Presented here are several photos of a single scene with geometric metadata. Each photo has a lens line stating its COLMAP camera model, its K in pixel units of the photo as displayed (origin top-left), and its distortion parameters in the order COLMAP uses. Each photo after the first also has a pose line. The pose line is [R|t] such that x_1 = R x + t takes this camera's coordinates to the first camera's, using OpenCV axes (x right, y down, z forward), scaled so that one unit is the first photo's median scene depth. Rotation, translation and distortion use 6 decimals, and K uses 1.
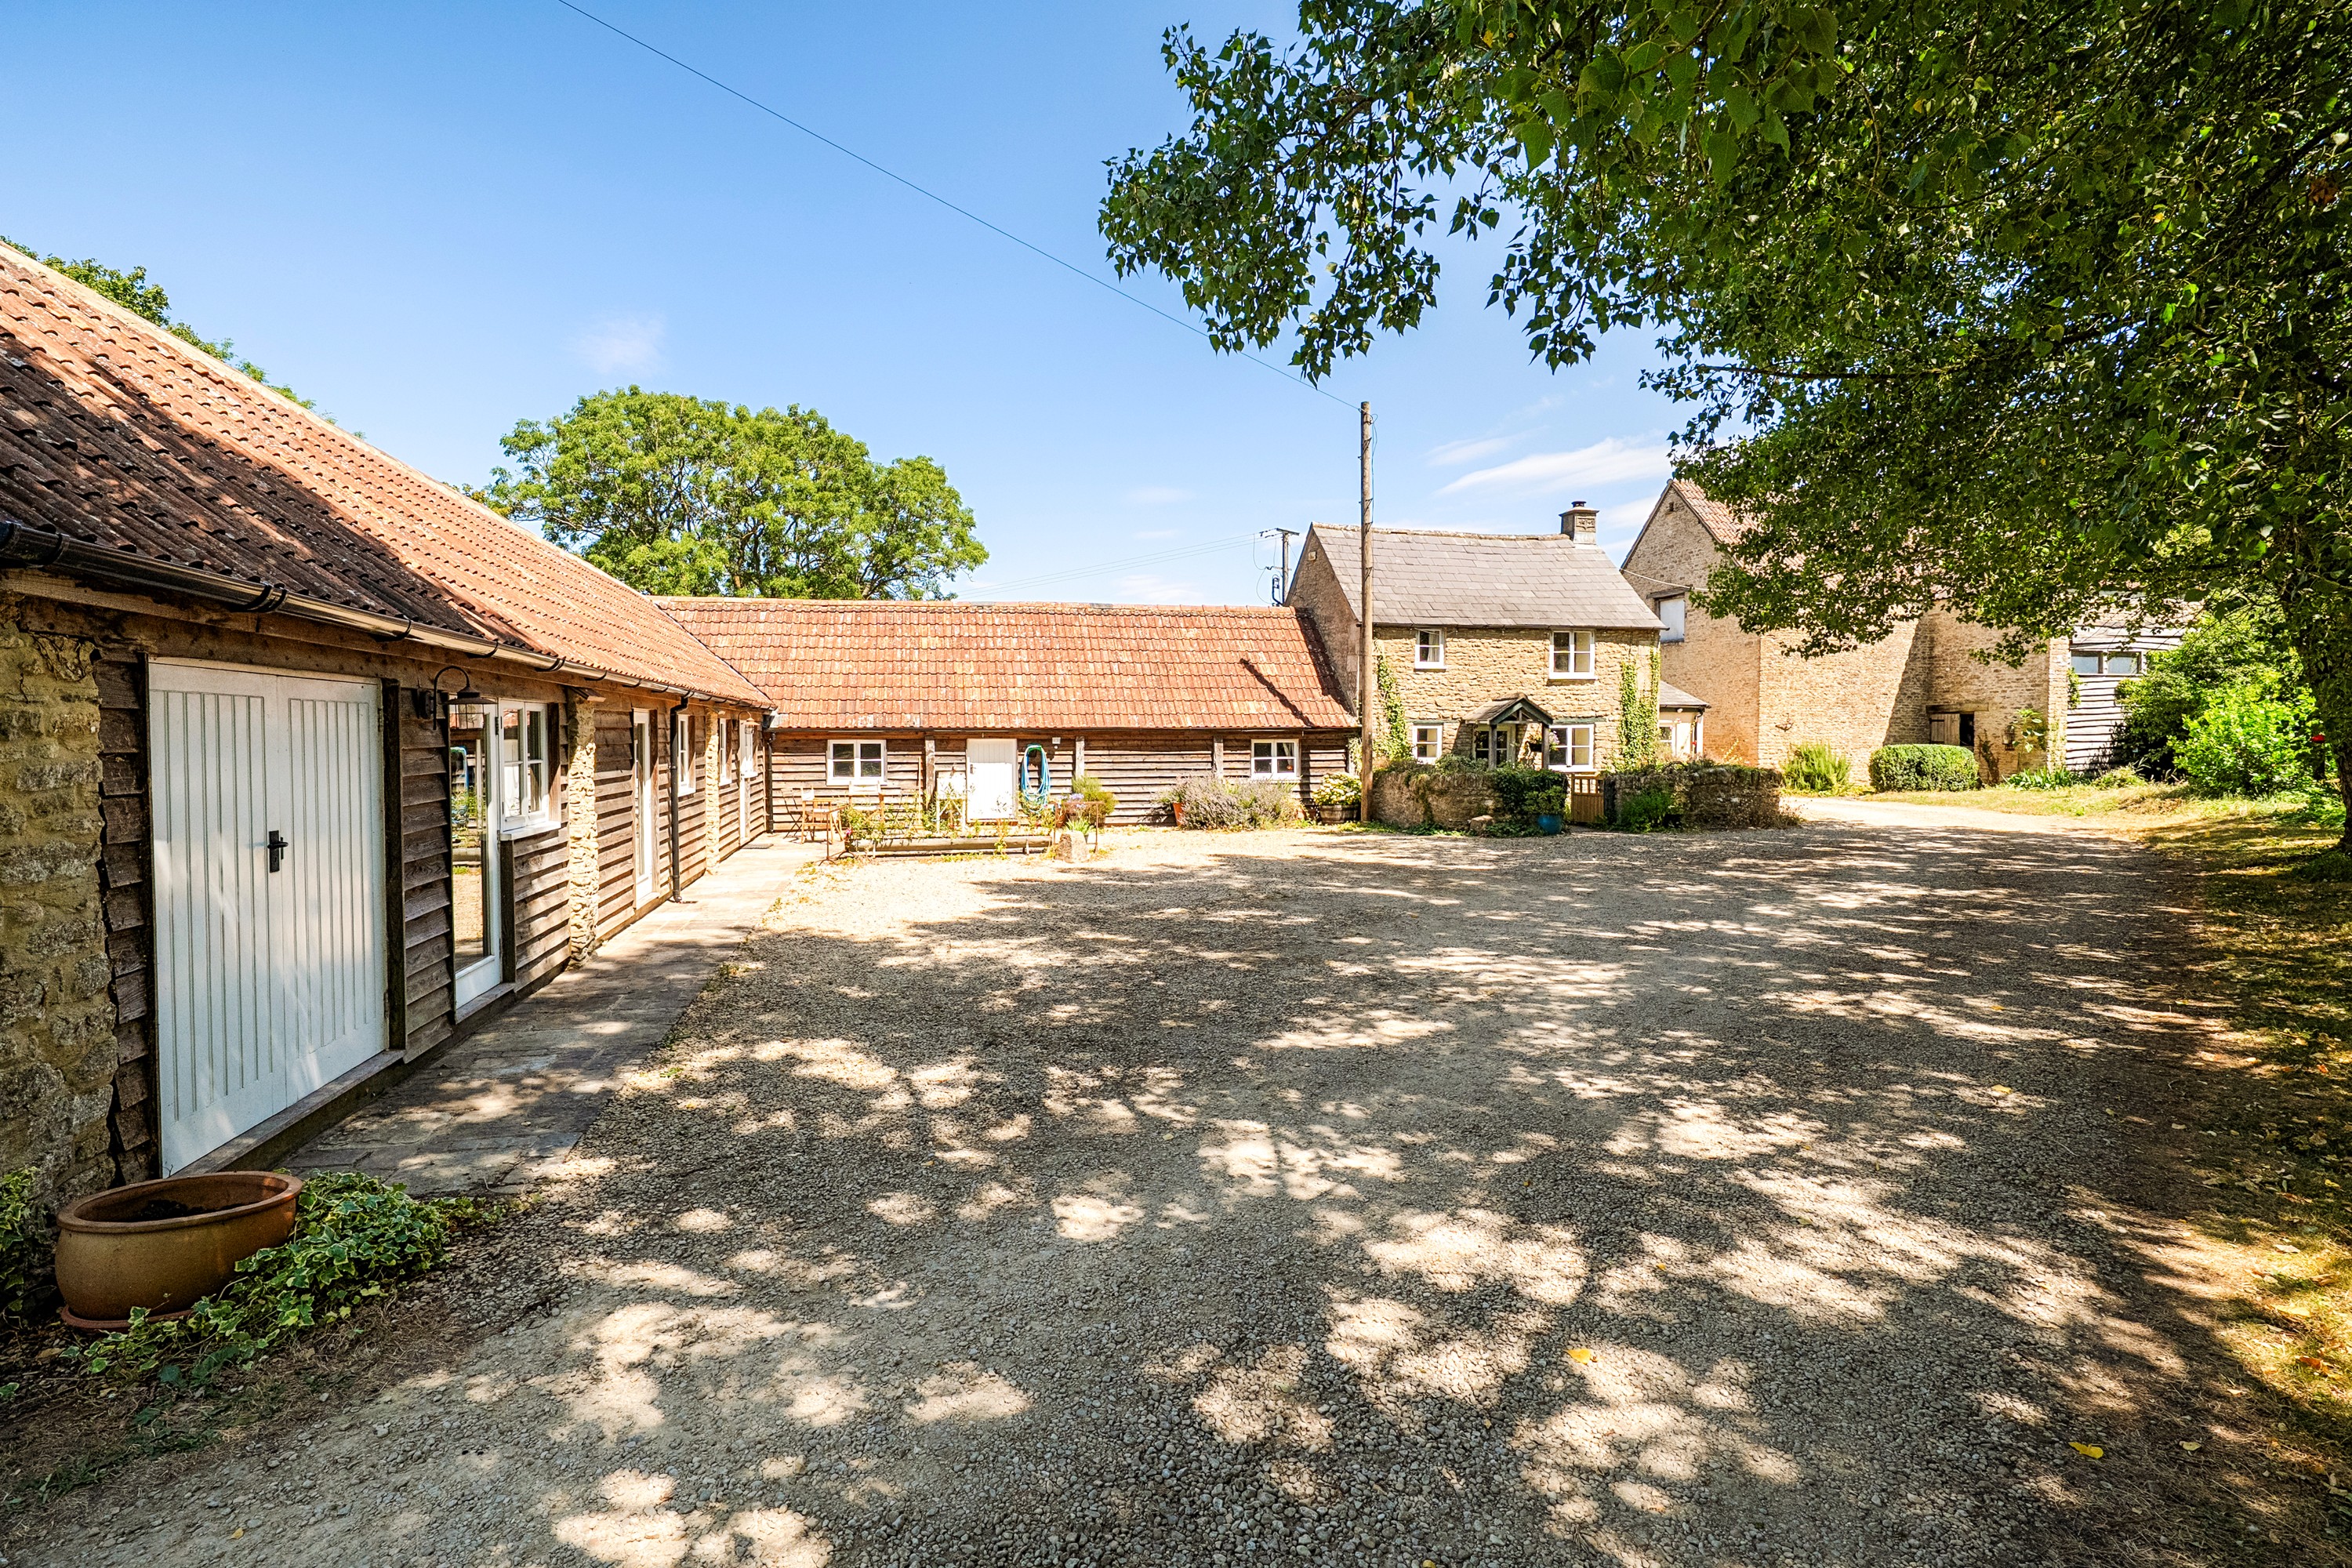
lens RADIAL K [[1007.0, 0, 1162.7], [0, 1007.0, 766.8], [0, 0, 1]] dist [-0.004104, -0.000670]
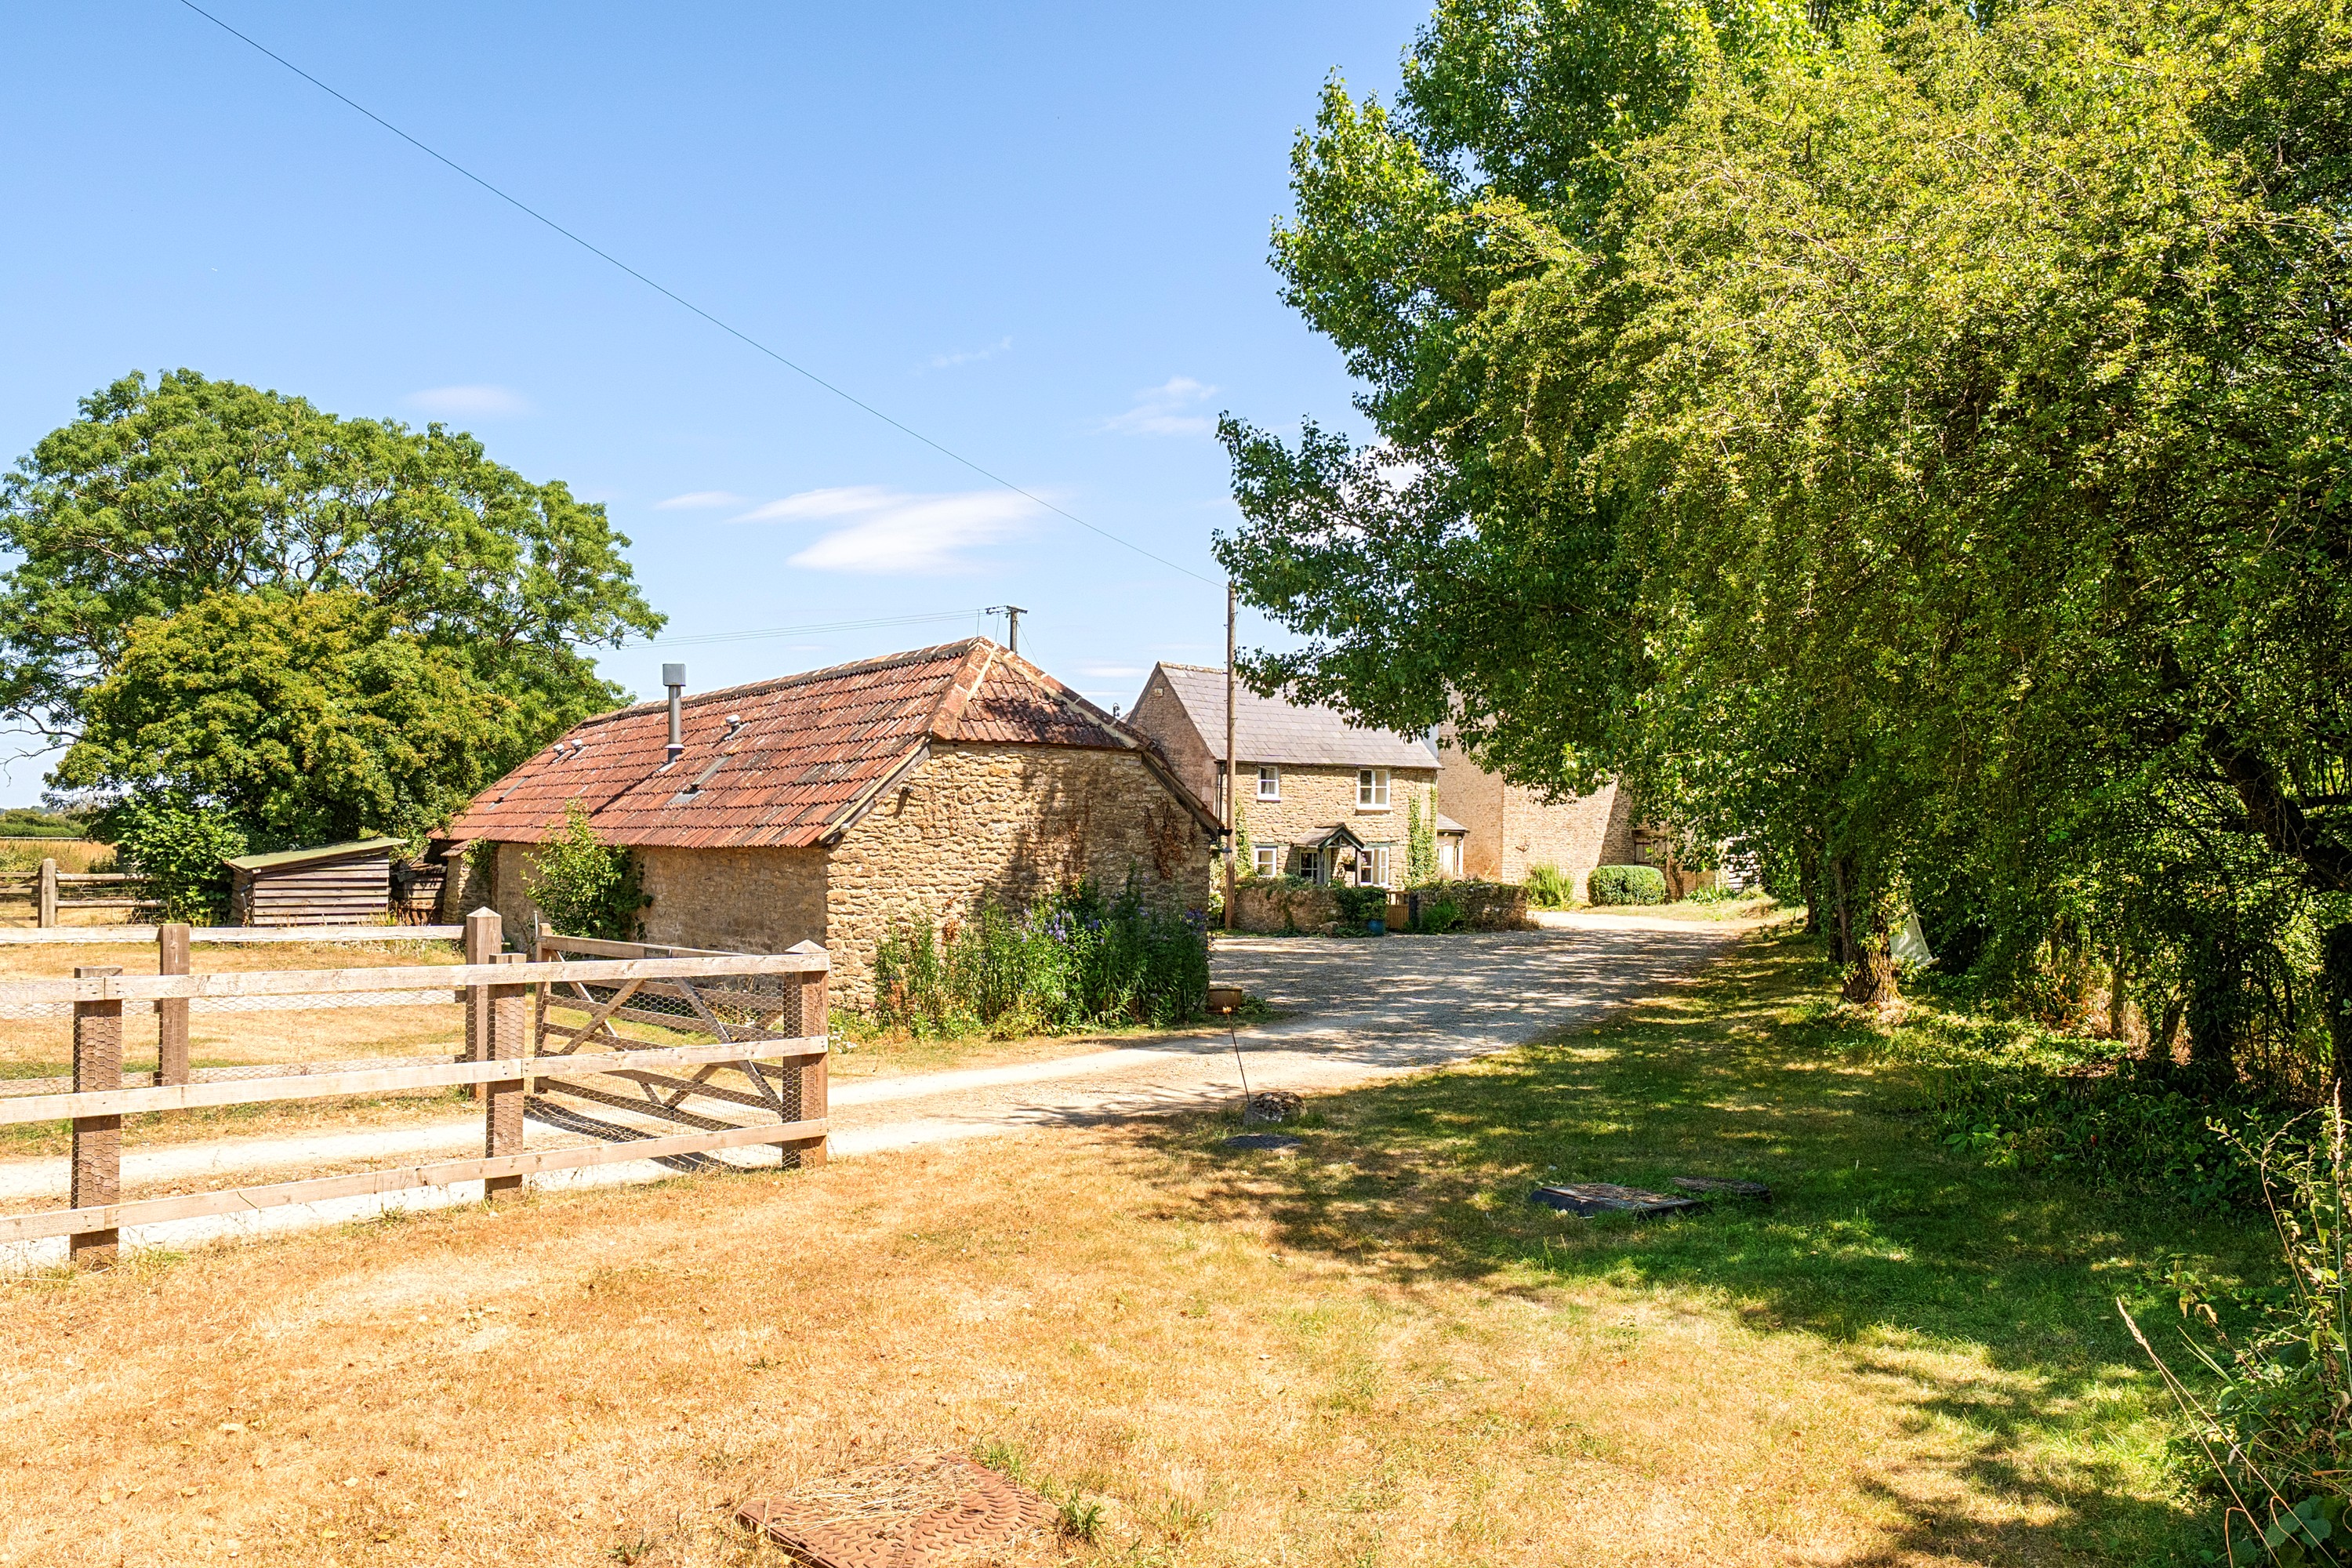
lens RADIAL K [[1746.8, 0, 1182.1], [0, 1746.8, 788.8], [0, 0, 1]] dist [-0.003520, -0.000018]
pose [[0.929184, 0.022497, 0.368933, -0.520689], [-0.002054, 0.998445, -0.055709, 0.003170], [-0.369612, 0.051006, 0.927785, -0.765590]]
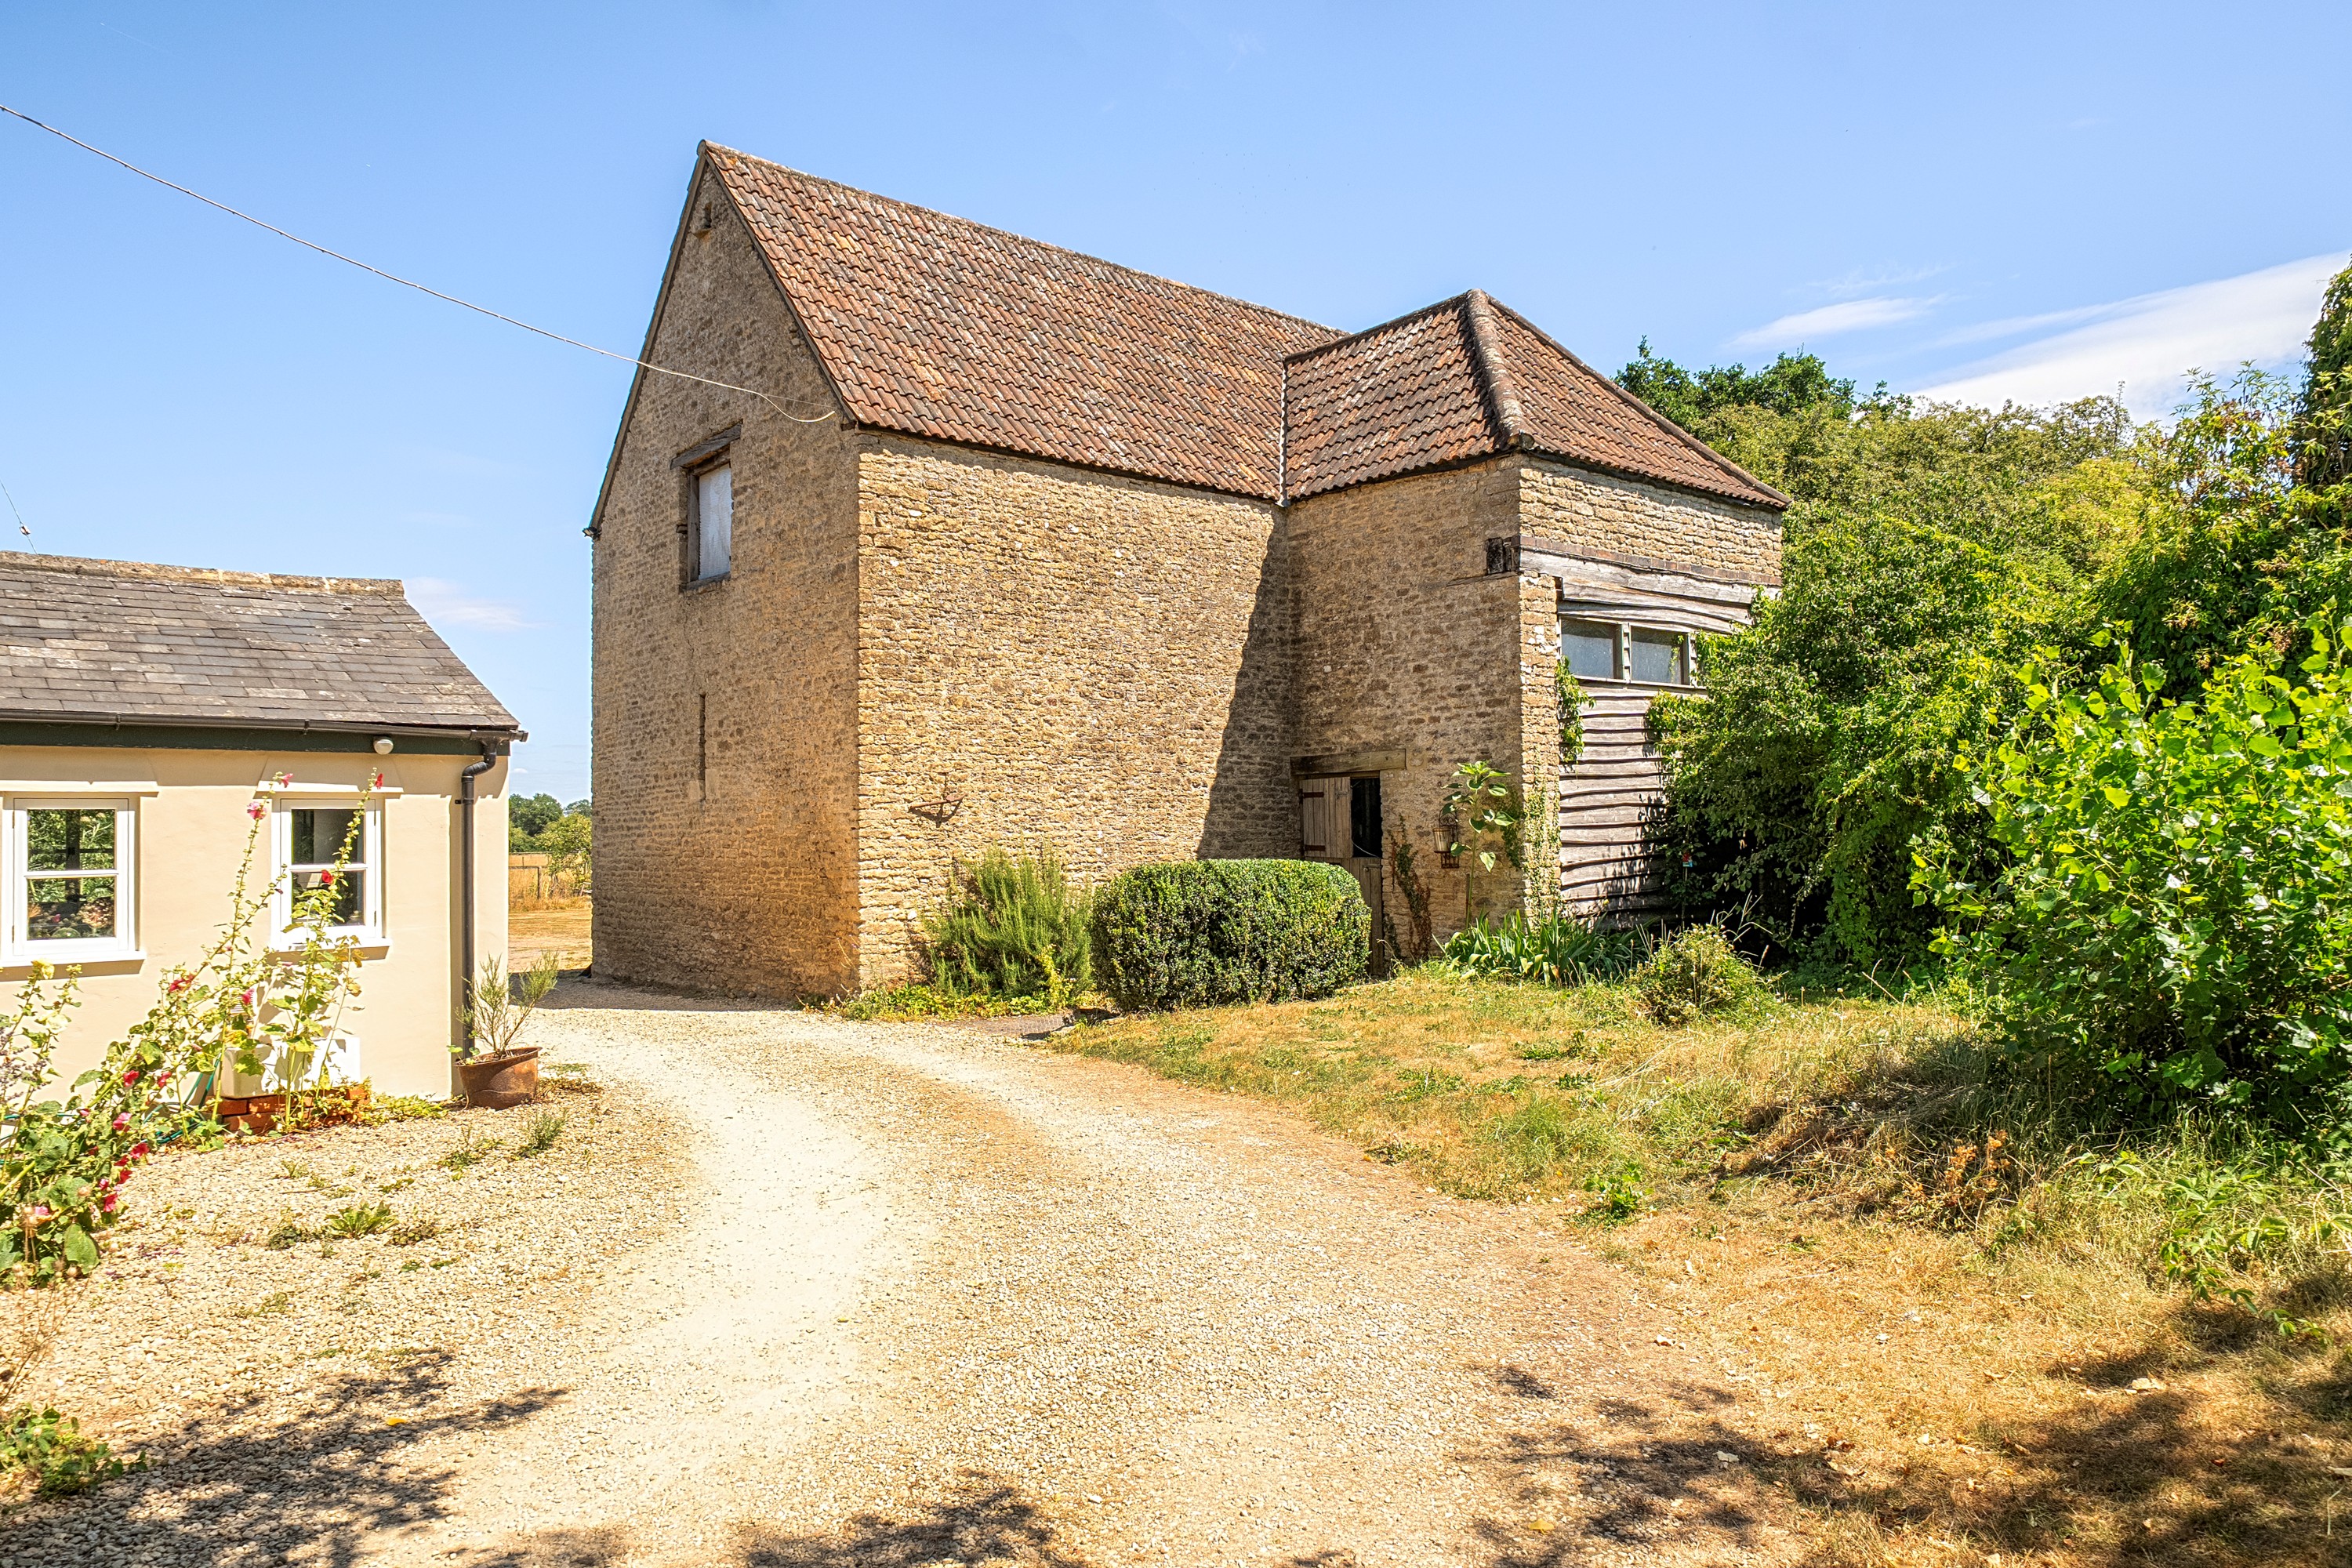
lens RADIAL K [[1485.4, 0, 1166.5], [0, 1485.4, 790.2], [0, 0, 1]] dist [-0.004951, -0.000233]
pose [[0.887668, 0.004539, 0.460461, 0.549279], [0.022273, 0.998358, -0.052779, -0.021643], [-0.459944, 0.057106, 0.886110, 0.613905]]
